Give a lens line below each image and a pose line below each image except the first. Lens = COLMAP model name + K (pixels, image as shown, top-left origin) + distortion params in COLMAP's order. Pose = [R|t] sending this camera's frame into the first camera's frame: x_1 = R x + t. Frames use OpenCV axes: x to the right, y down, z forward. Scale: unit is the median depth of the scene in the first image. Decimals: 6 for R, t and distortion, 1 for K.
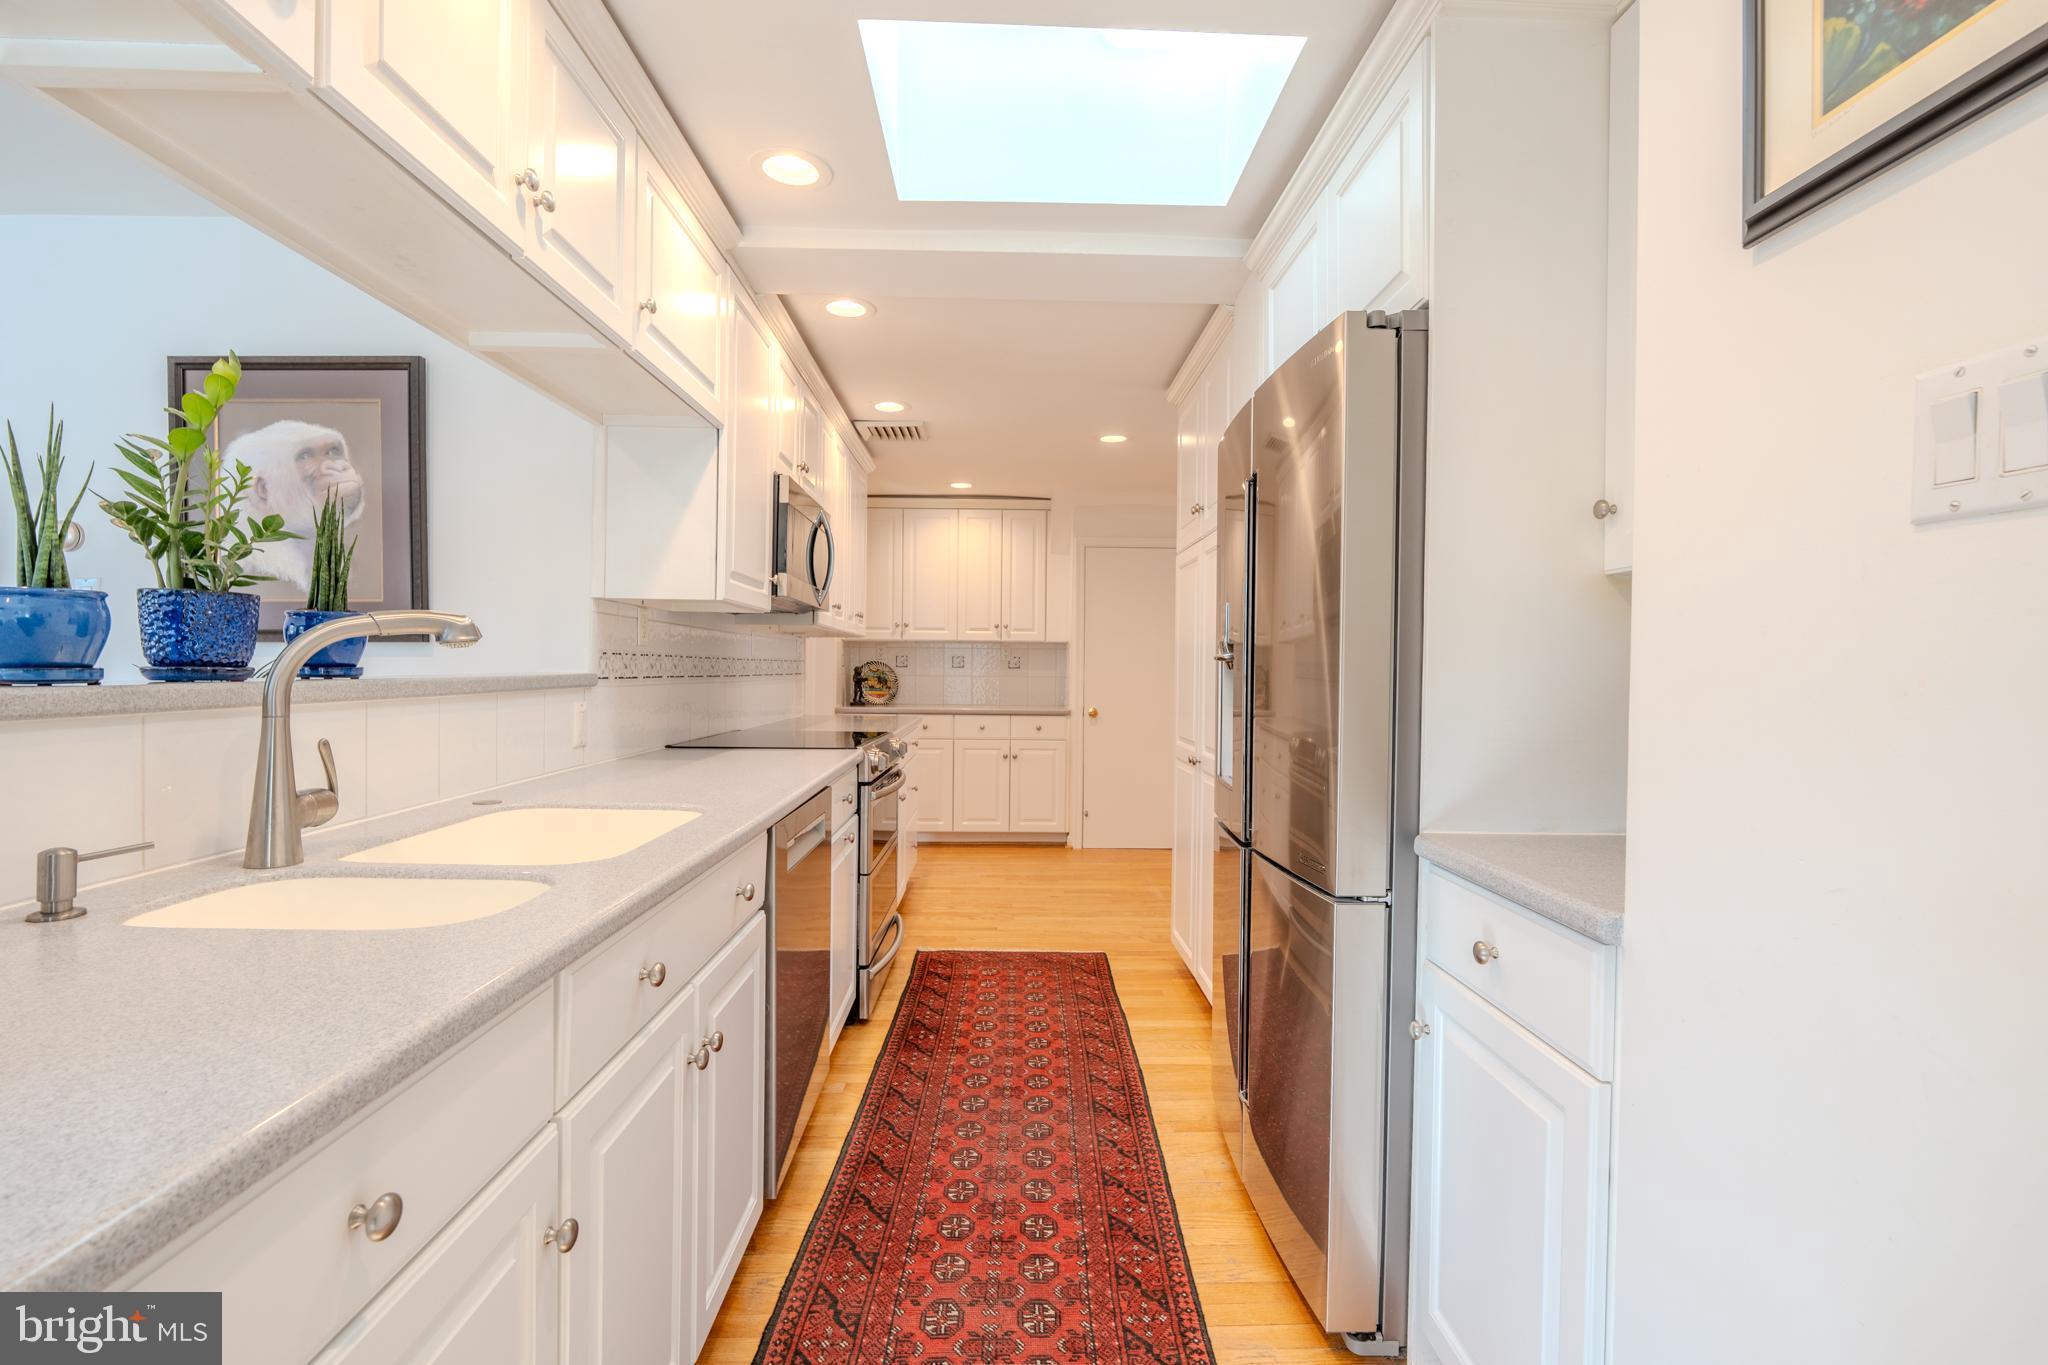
lens RADIAL K [[903.8, 0, 1022.0], [0, 903.8, 678.5], [0, 0, 1]] dist [-0.008976, 0.000859]
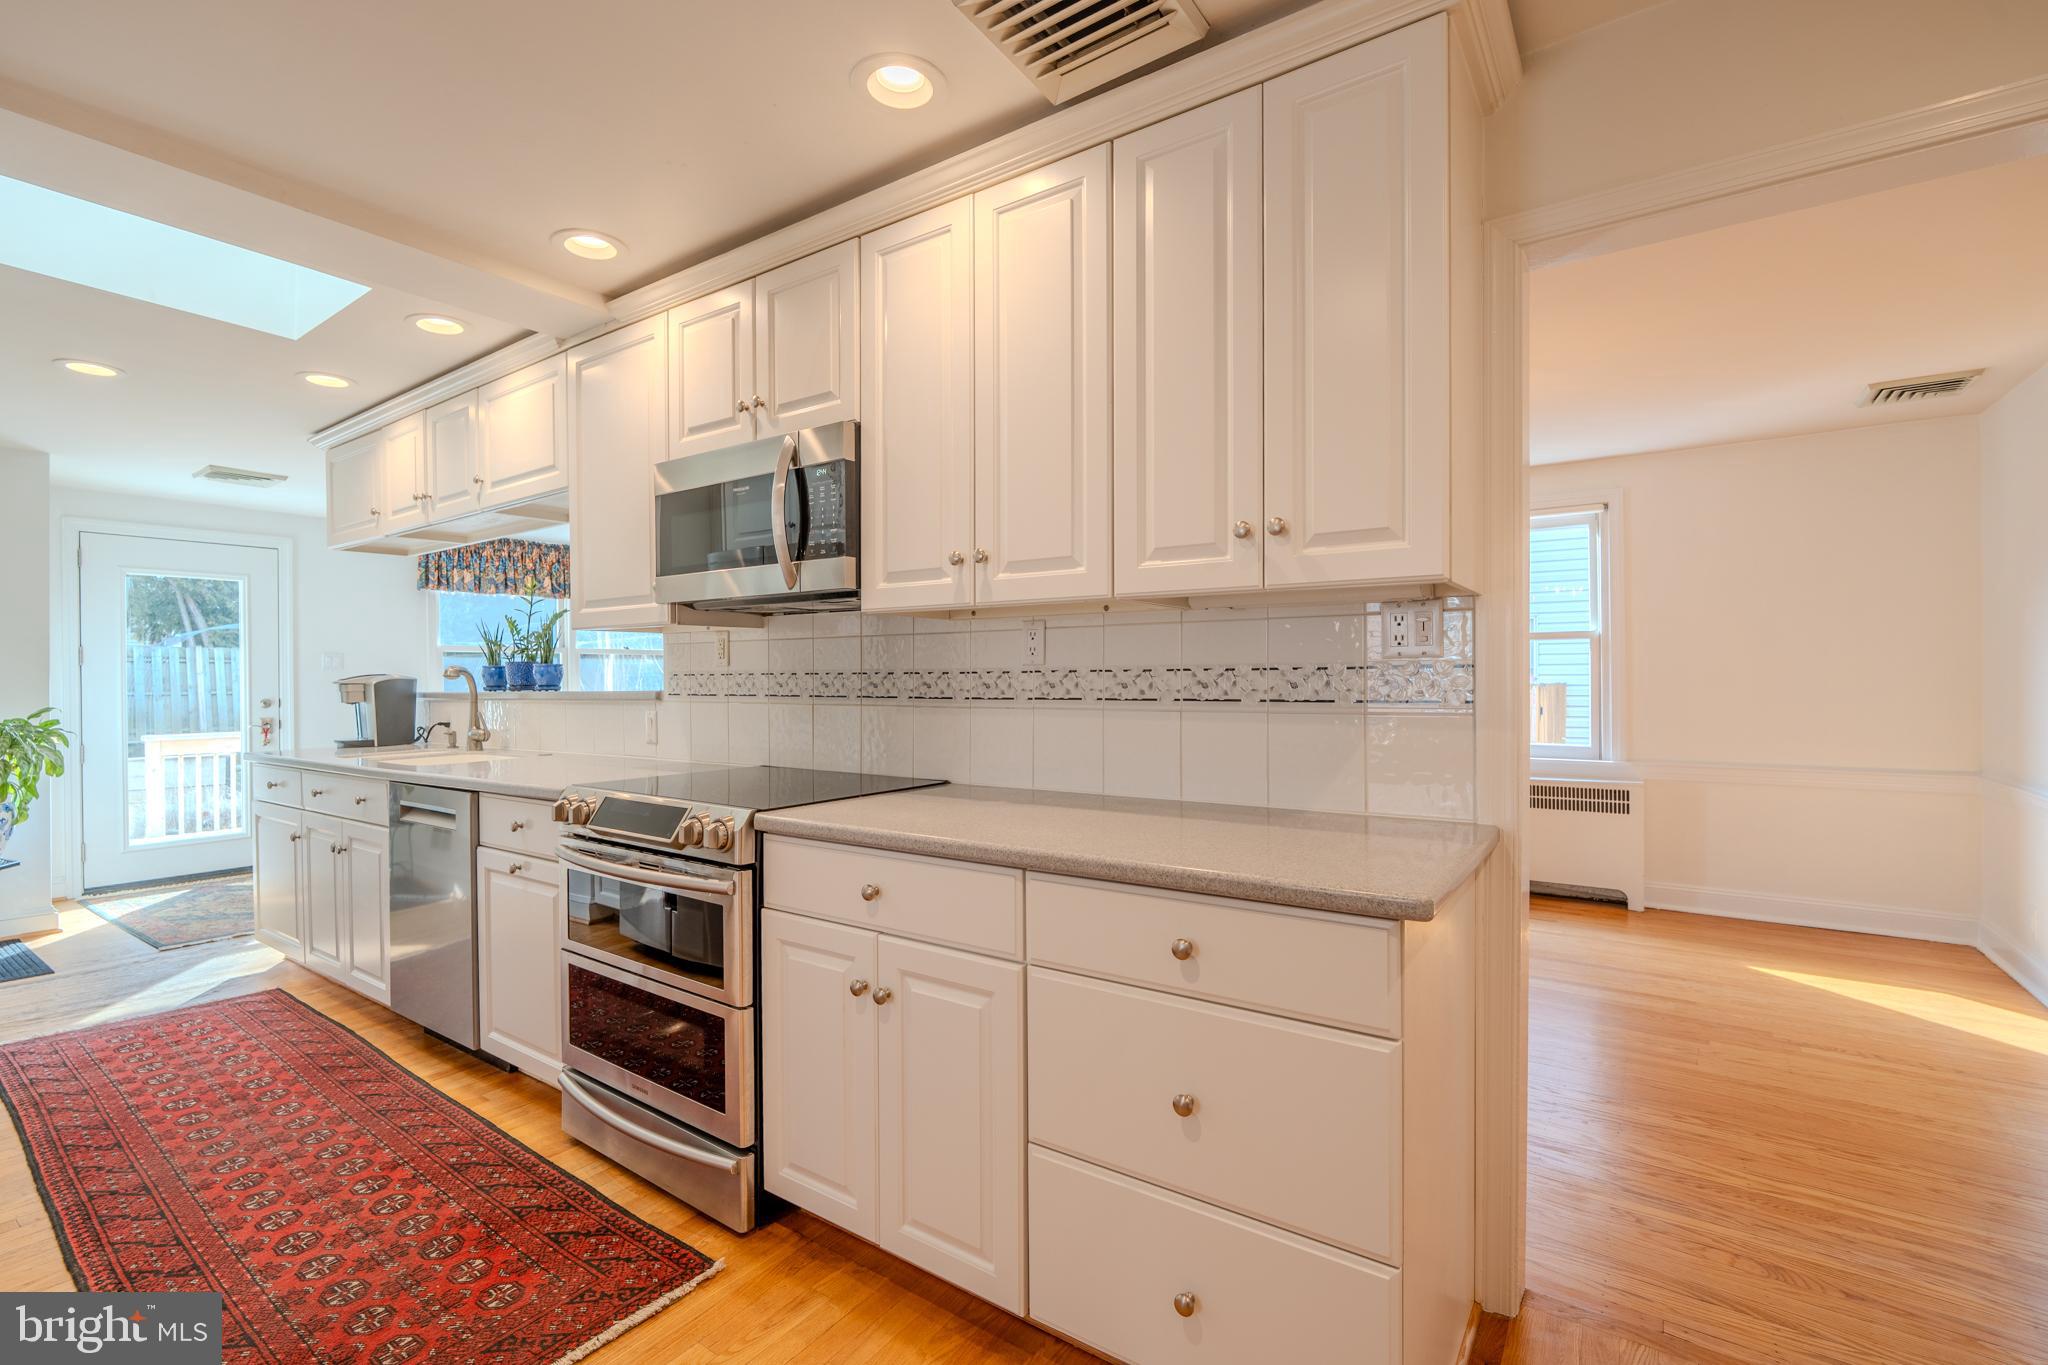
lens RADIAL K [[903.8, 0, 1022.0], [0, 903.8, 678.5], [0, 0, 1]] dist [-0.008976, 0.000859]
pose [[-0.589062, -0.006680, -0.808060, 0.292713], [-0.012411, 0.999923, 0.000782, -0.031886], [0.807992, 0.010490, -0.589100, 2.251102]]
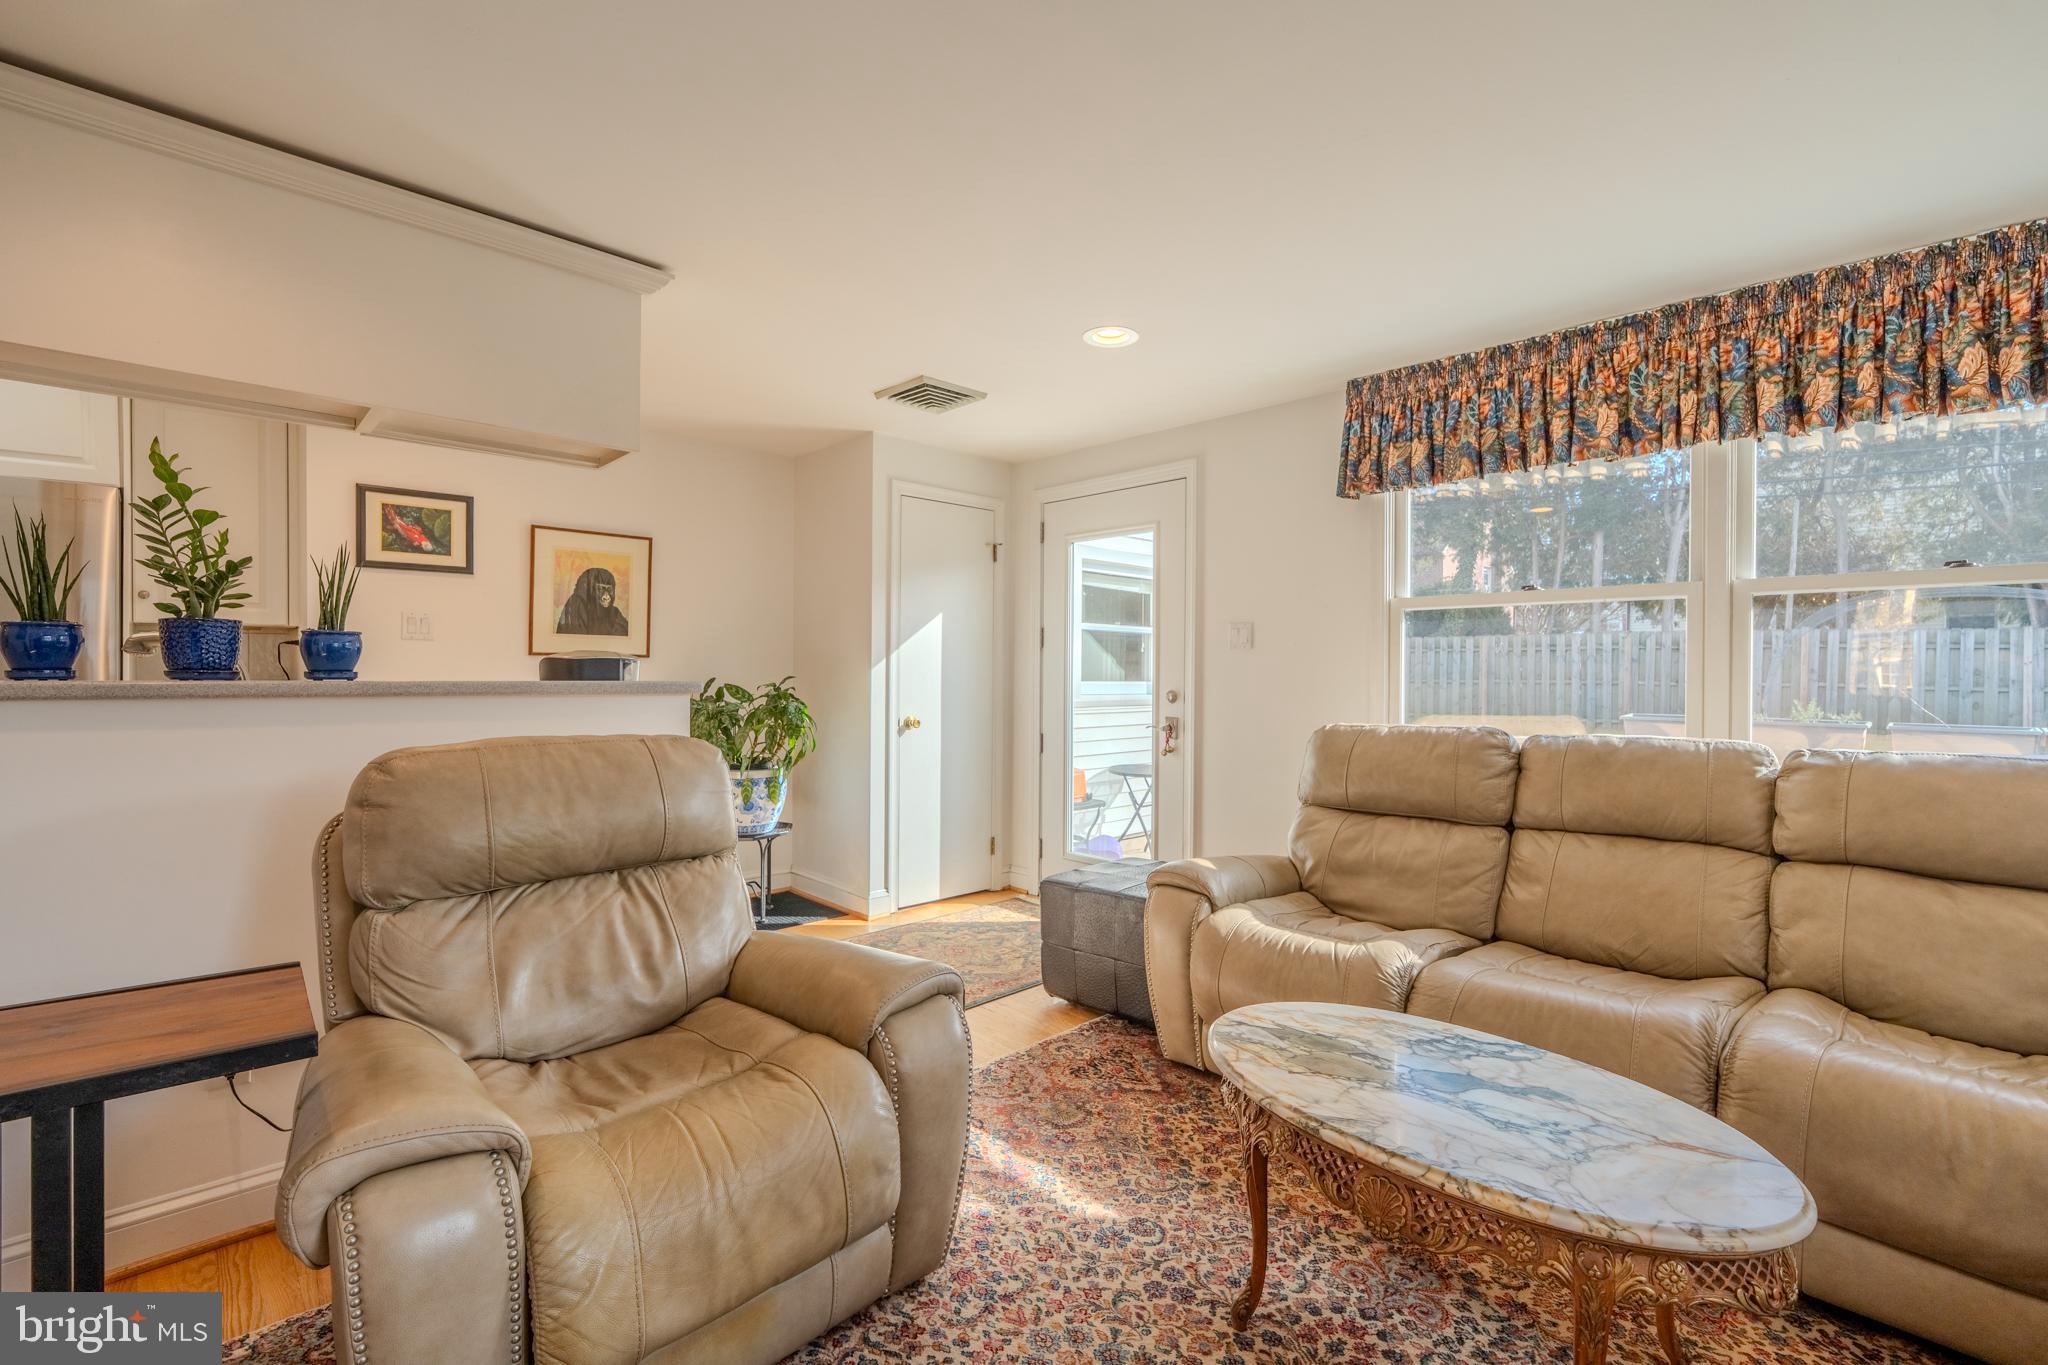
lens RADIAL K [[905.0, 0, 1024.0], [0, 905.0, 682.5], [0, 0, 1]] dist [-0.010986, 0.000889]
pose [[-0.675504, -0.023042, 0.736996, -1.588802], [-0.001305, 0.999547, 0.030054, -0.019605], [-0.737355, 0.019340, -0.675228, 0.545946]]
